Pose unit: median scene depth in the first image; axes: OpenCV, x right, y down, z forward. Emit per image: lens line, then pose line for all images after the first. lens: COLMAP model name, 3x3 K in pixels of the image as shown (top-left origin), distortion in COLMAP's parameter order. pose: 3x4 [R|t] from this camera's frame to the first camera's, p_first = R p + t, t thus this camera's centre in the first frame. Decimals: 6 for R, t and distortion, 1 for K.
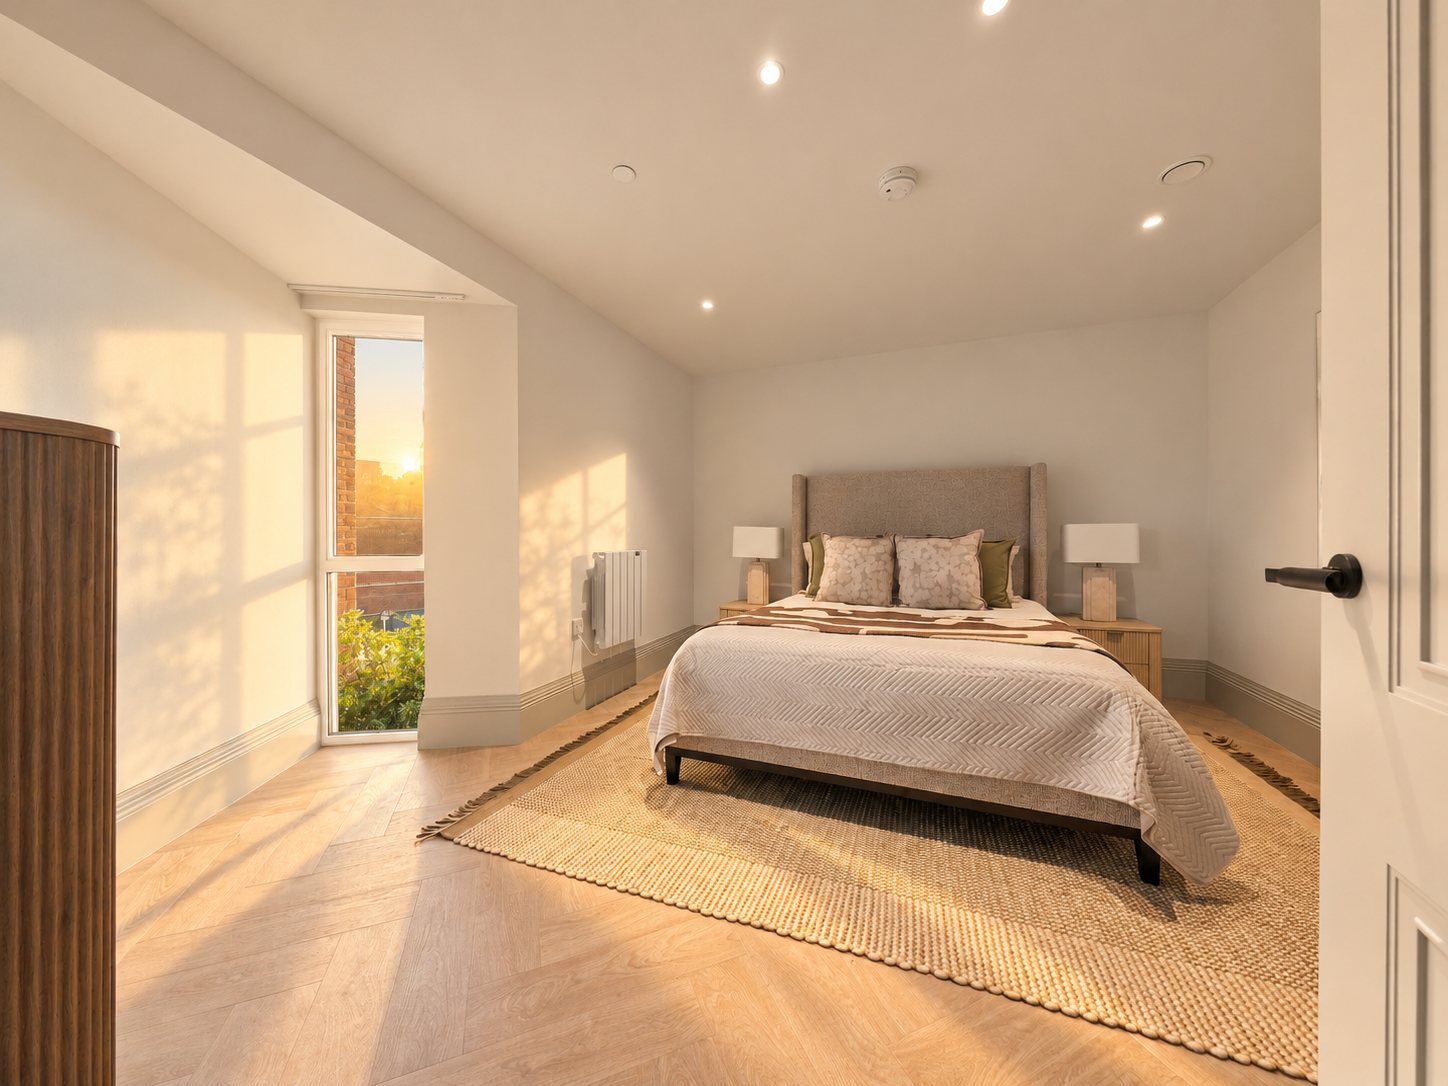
lens RADIAL K [[499.4, 0, 726.7], [0, 499.4, 542.4], [0, 0, 1]] dist [0.000574, -0.000025]
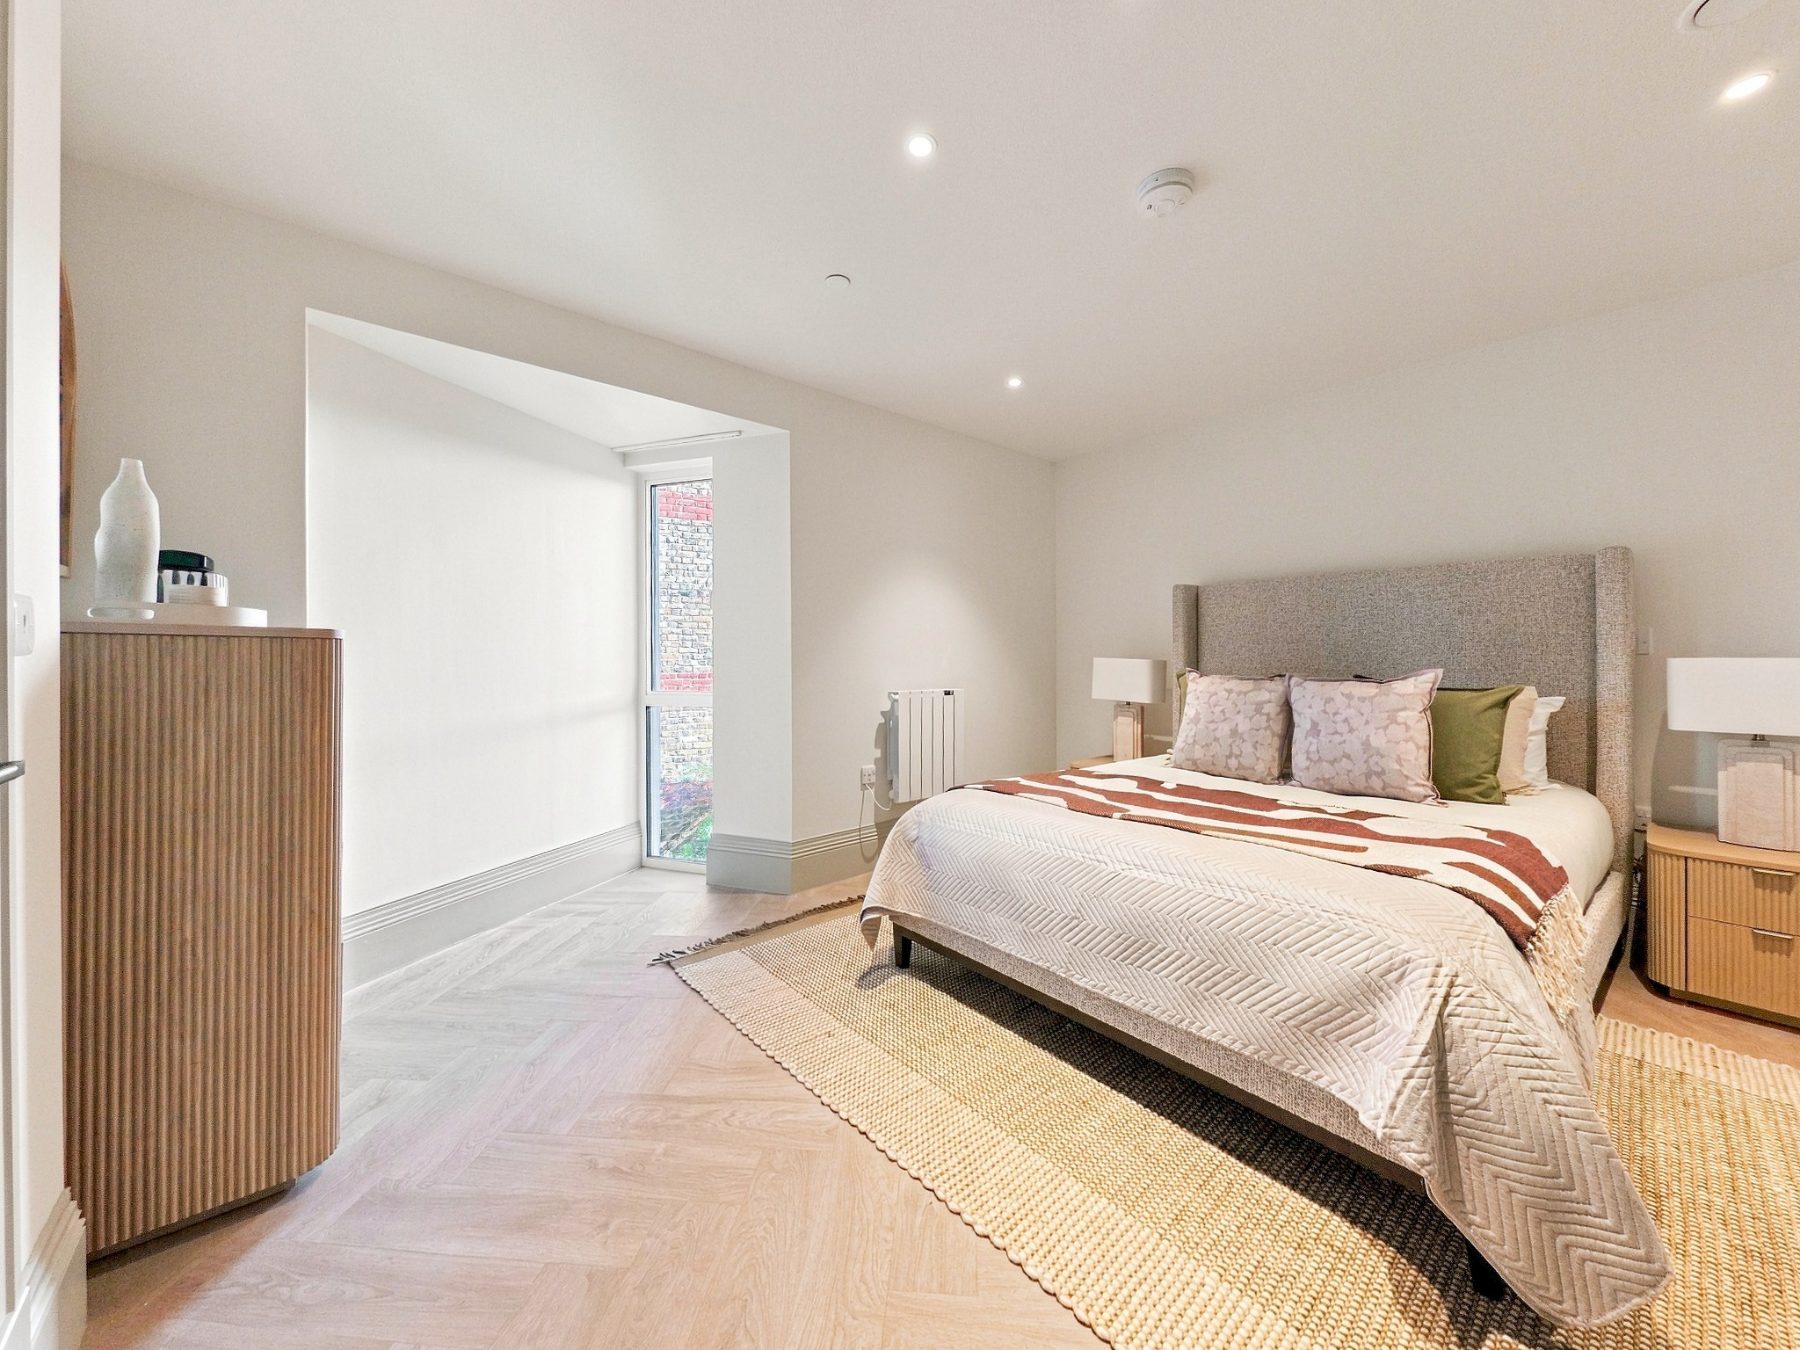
lens RADIAL K [[651.4, 0, 896.8], [0, 651.4, 662.5], [0, 0, 1]] dist [-0.002319, -0.000245]
pose [[0.887569, 0.002489, -0.460667, 0.275523], [-0.005389, 0.999973, -0.004982, -0.025091], [0.460643, 0.006904, 0.887559, -0.000312]]
